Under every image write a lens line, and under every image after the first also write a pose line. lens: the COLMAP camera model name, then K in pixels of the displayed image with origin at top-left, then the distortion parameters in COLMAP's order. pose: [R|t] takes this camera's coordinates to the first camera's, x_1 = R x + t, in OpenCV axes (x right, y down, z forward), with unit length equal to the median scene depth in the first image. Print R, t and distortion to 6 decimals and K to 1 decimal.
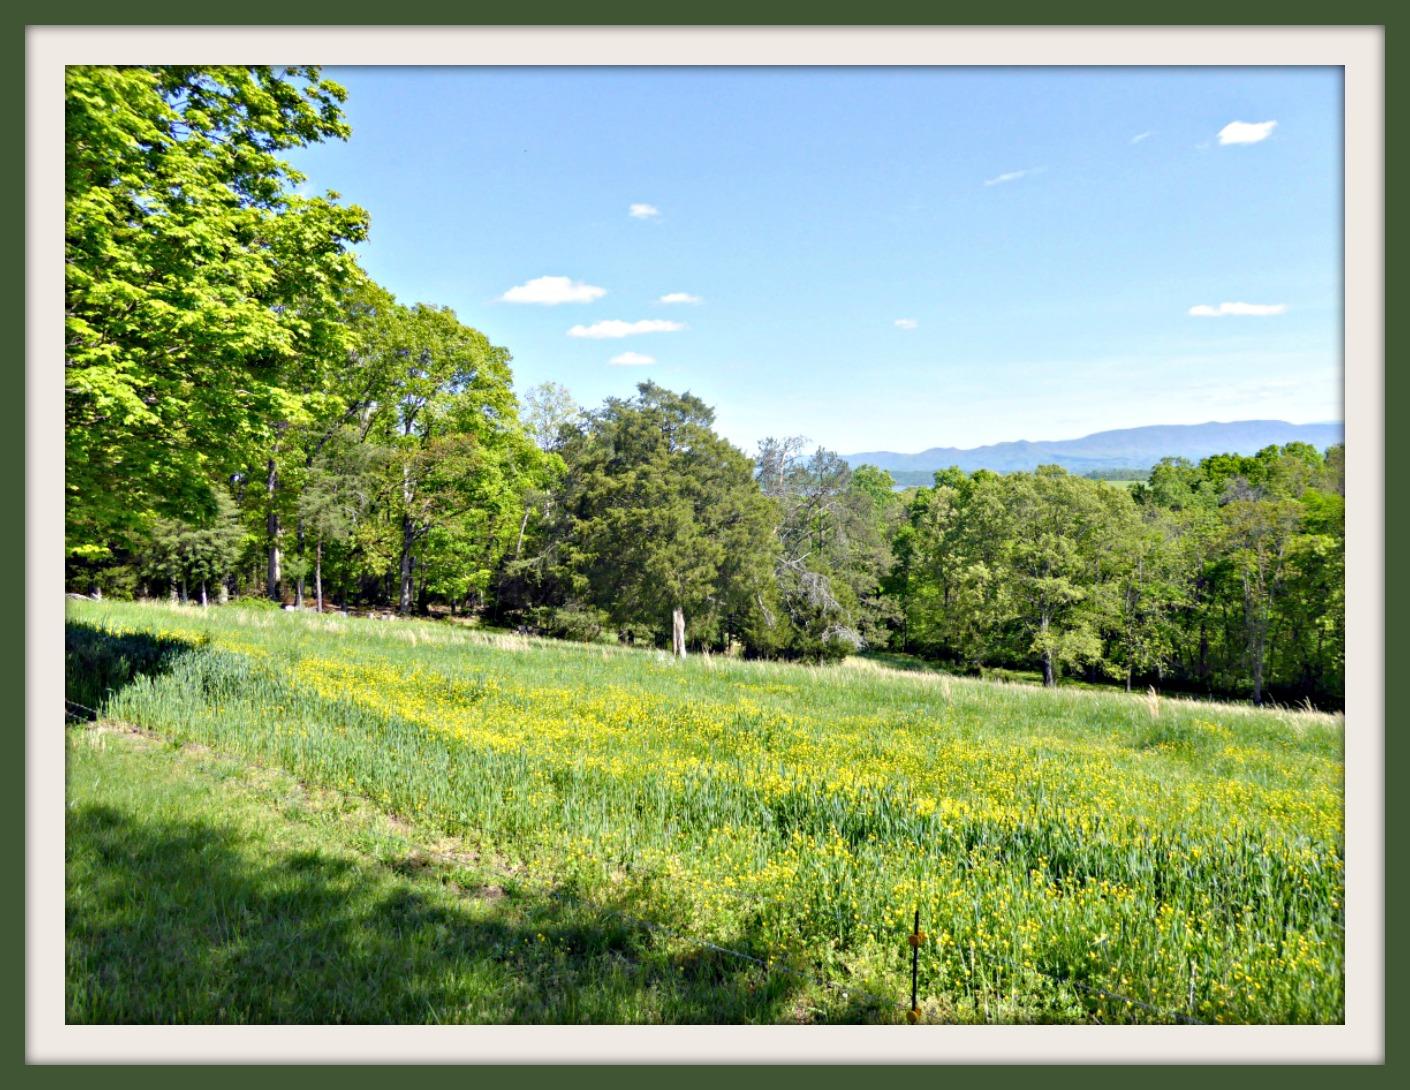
lens RADIAL K [[993.0, 0, 713.6], [0, 993.0, 539.6], [0, 0, 1]] dist [0.010252, 0.007133]
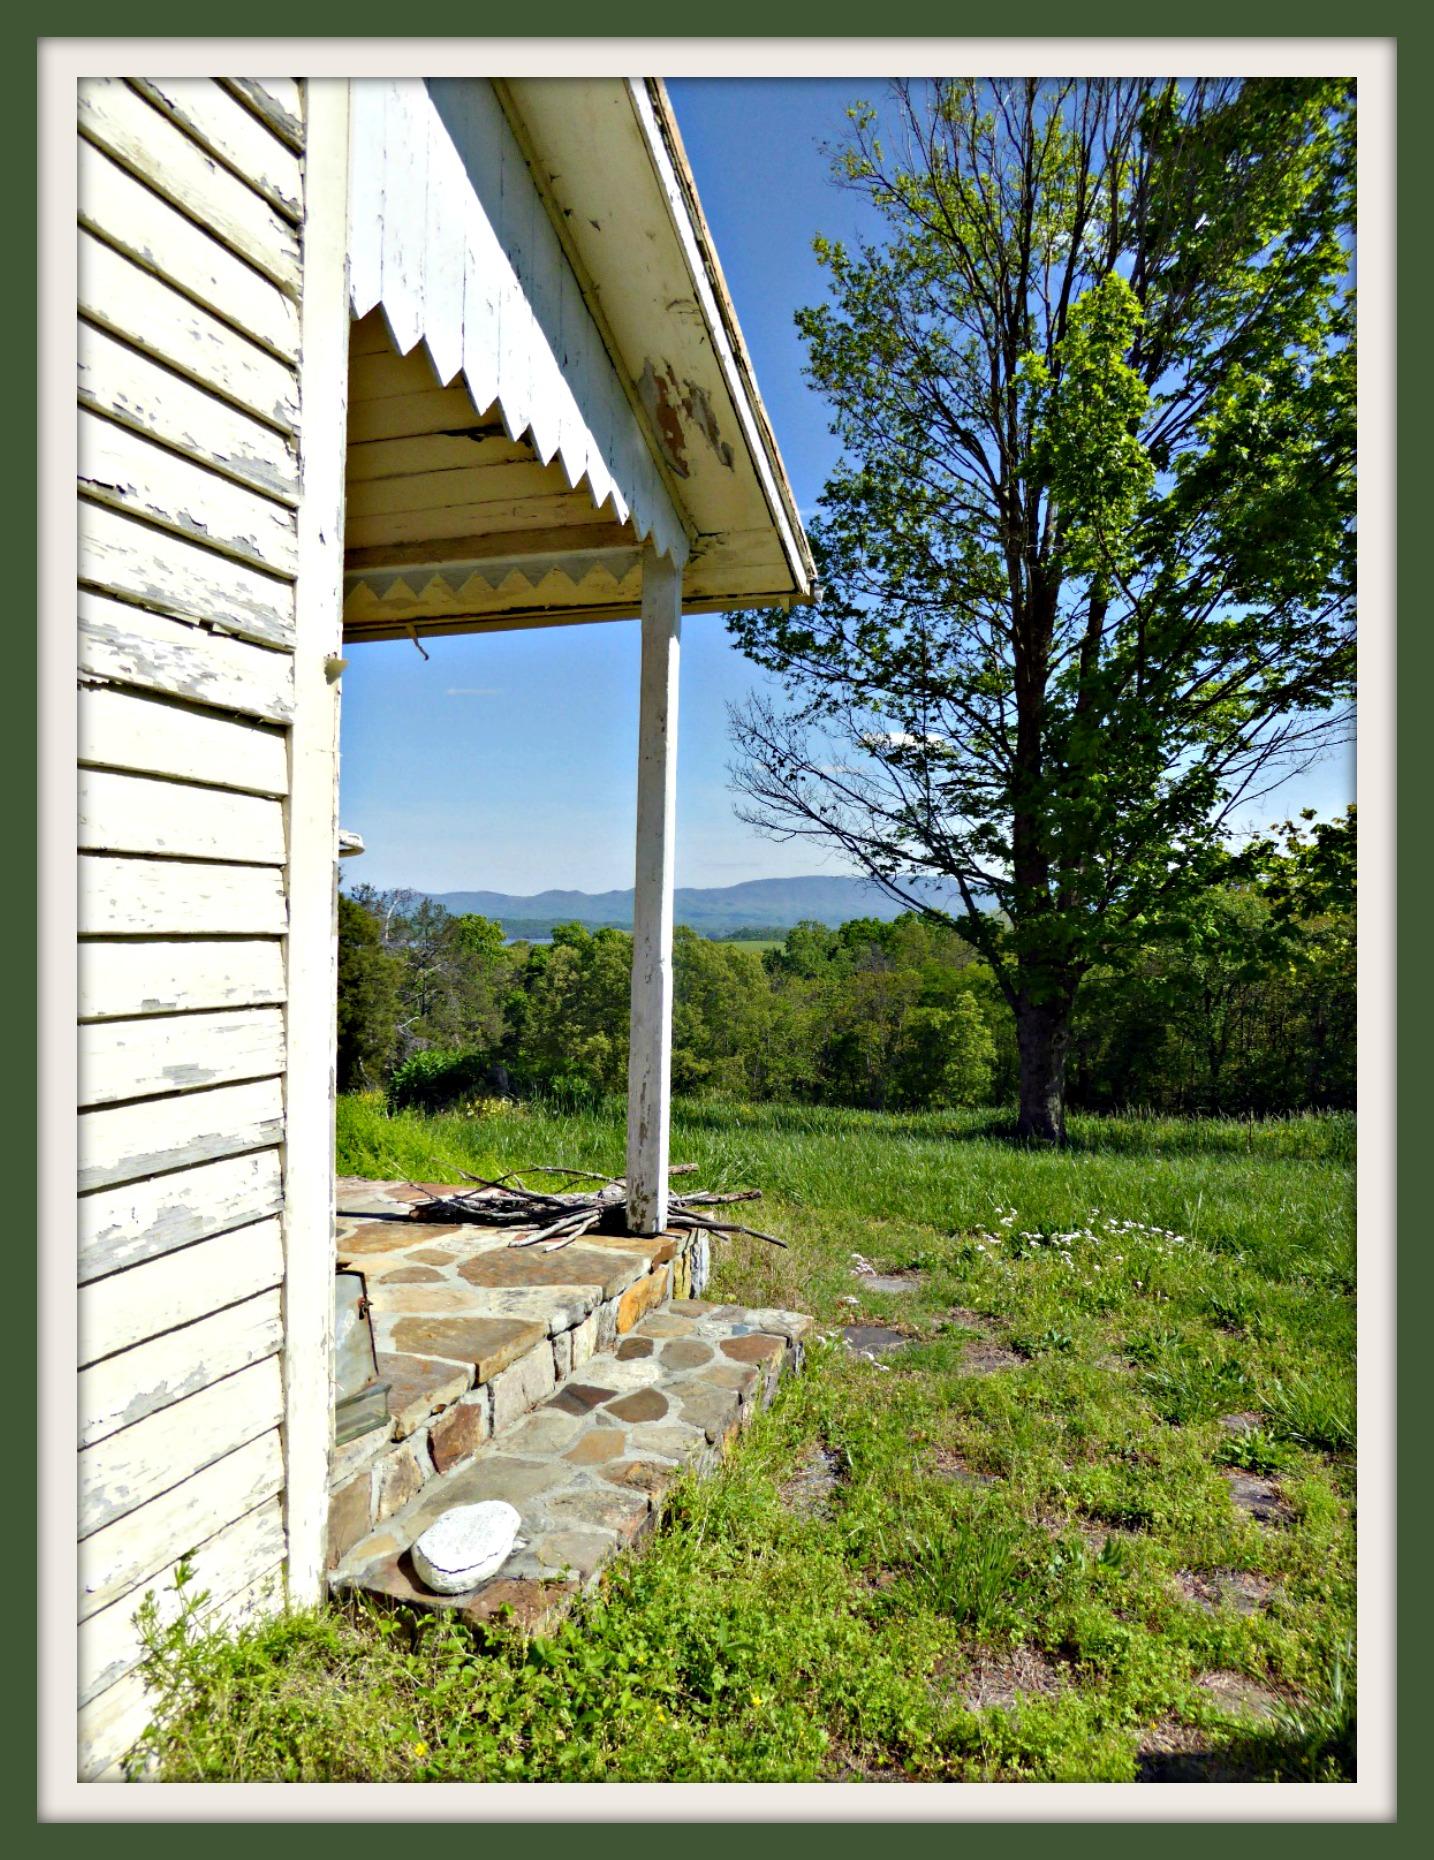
lens RADIAL K [[1309.9, 0, 724.0], [0, 1309.9, 925.5], [0, 0, 1]] dist [0.010252, 0.007133]
pose [[0.939006, 0.036677, 0.341940, -0.033897], [-0.014766, 0.997680, -0.066464, 0.003650], [-0.343584, 0.057361, 0.937368, -0.147819]]
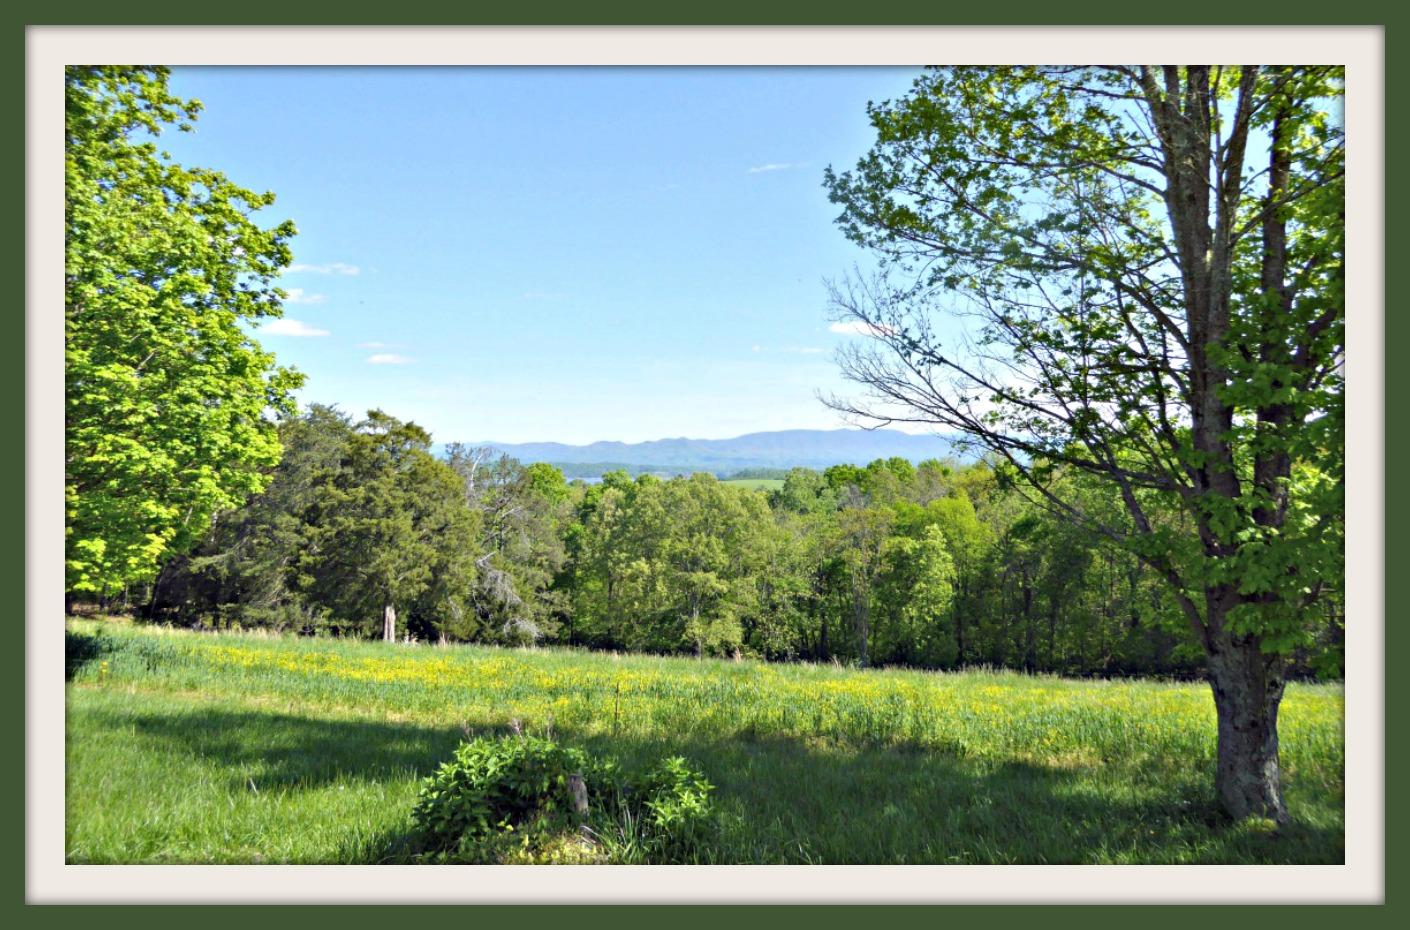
lens RADIAL K [[986.4, 0, 729.2], [0, 986.4, 381.6], [0, 0, 1]] dist [-0.017519, 0.008458]
pose [[0.939429, 0.063042, 0.336895, -0.025904], [-0.011647, 0.988243, -0.152449, -0.006502], [-0.342545, 0.139291, 0.929118, -0.094108]]
